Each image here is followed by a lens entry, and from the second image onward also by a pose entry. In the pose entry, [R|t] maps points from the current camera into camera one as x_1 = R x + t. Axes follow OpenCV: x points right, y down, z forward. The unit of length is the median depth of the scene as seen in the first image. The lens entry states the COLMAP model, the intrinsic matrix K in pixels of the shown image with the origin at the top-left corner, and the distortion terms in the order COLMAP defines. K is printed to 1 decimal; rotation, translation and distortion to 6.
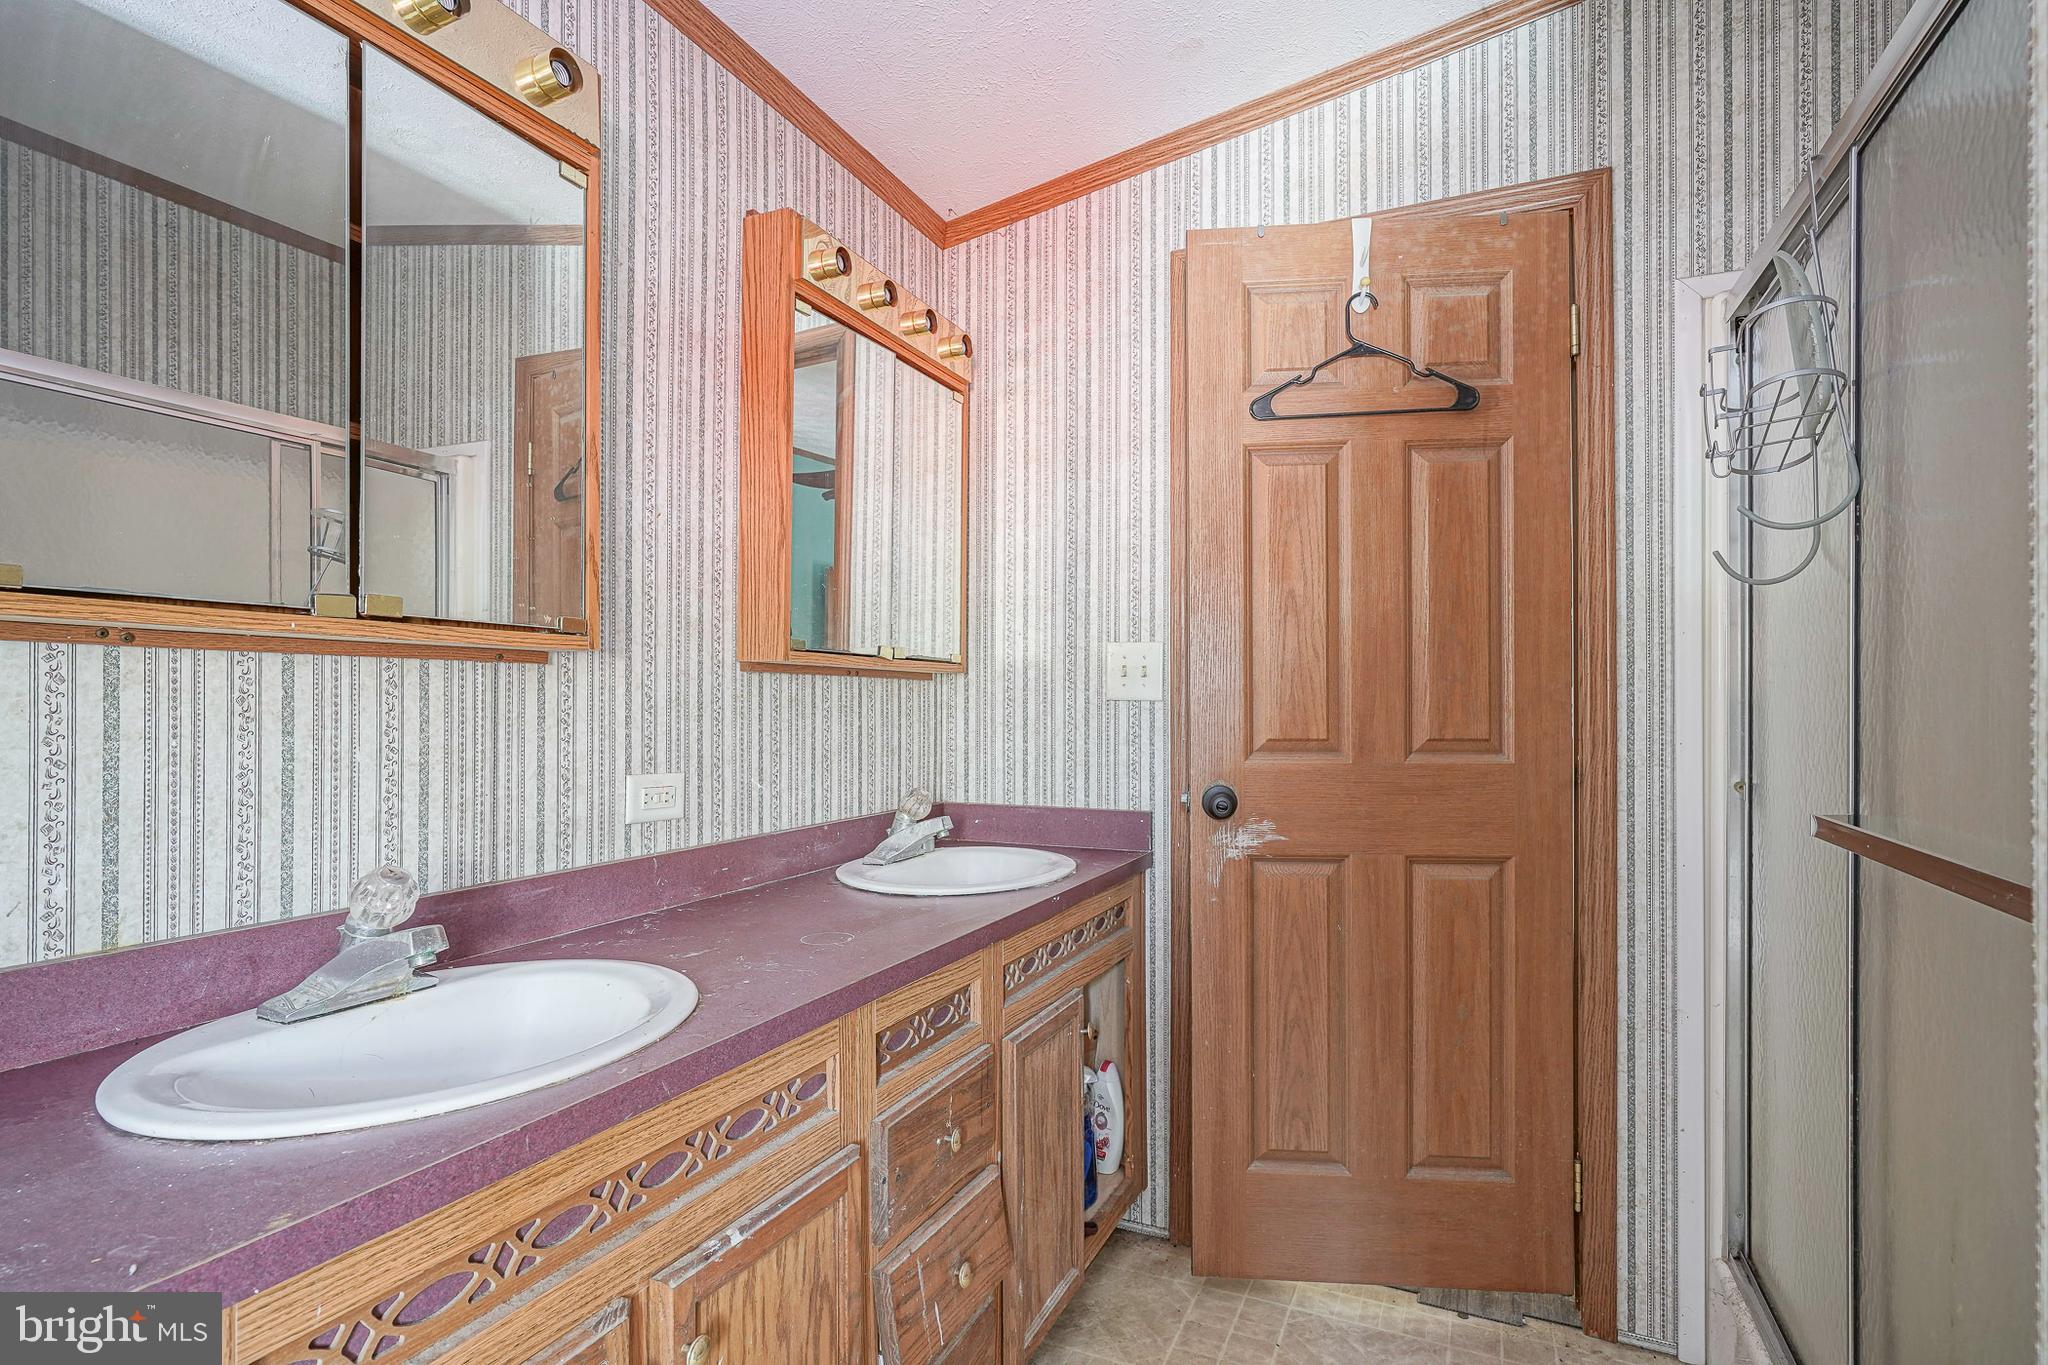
lens RADIAL K [[1011.3, 0, 1016.9], [0, 1011.3, 694.4], [0, 0, 1]] dist [0.000086, 0.005608]
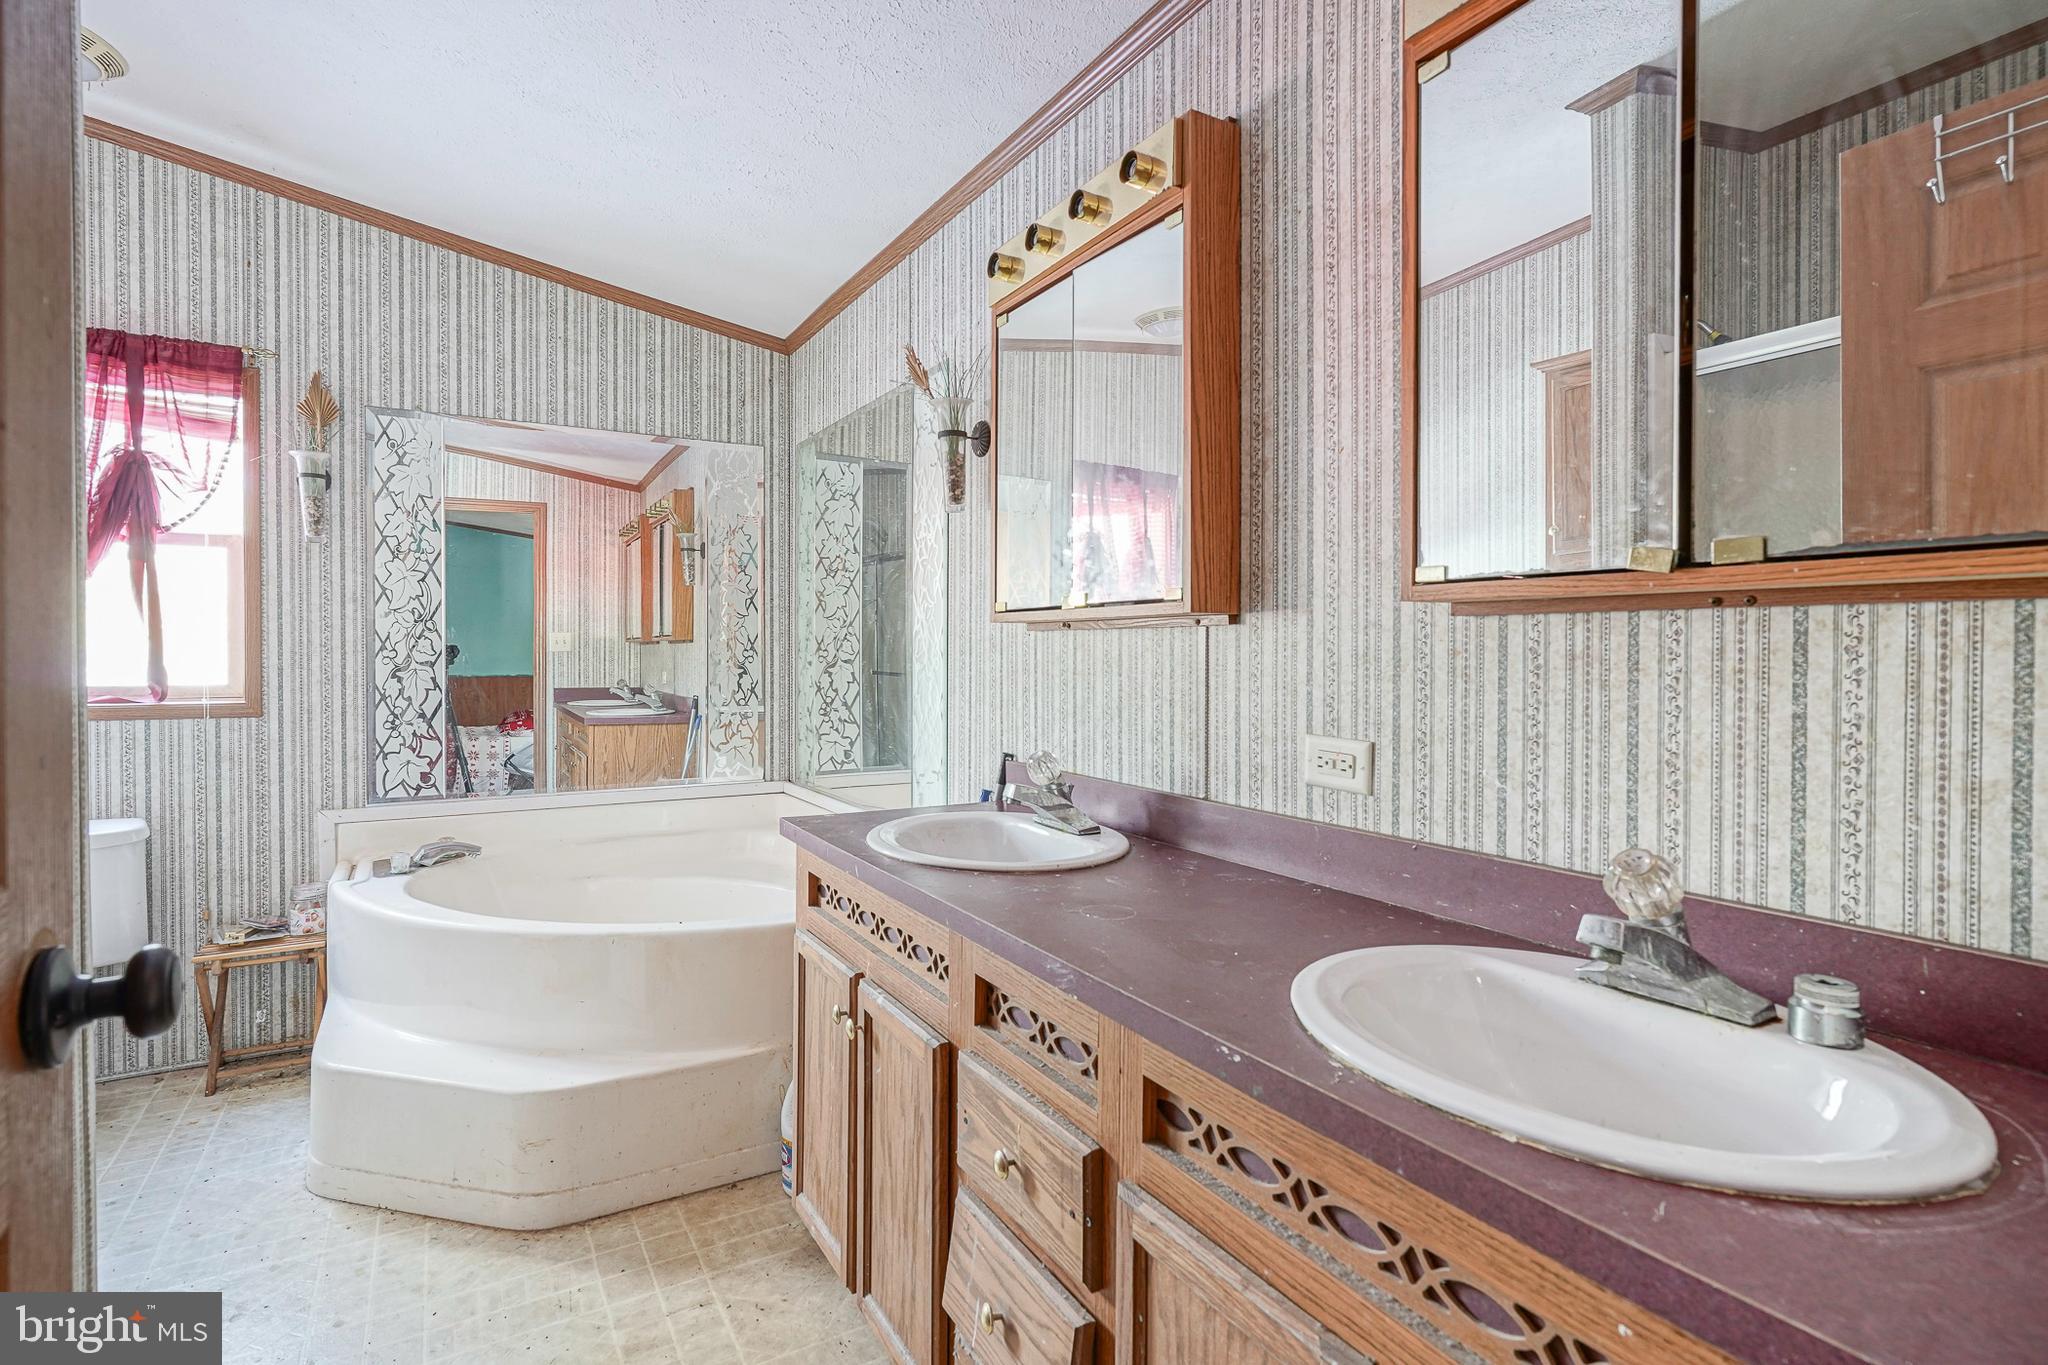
lens RADIAL K [[1011.3, 0, 1015.2], [0, 1011.3, 664.8], [0, 0, 1]] dist [0.000086, 0.005608]
pose [[-0.566662, 0.004548, -0.823937, 0.534223], [0.000648, 0.999987, 0.005074, 0.008283], [0.823950, 0.002341, -0.566658, 1.233321]]
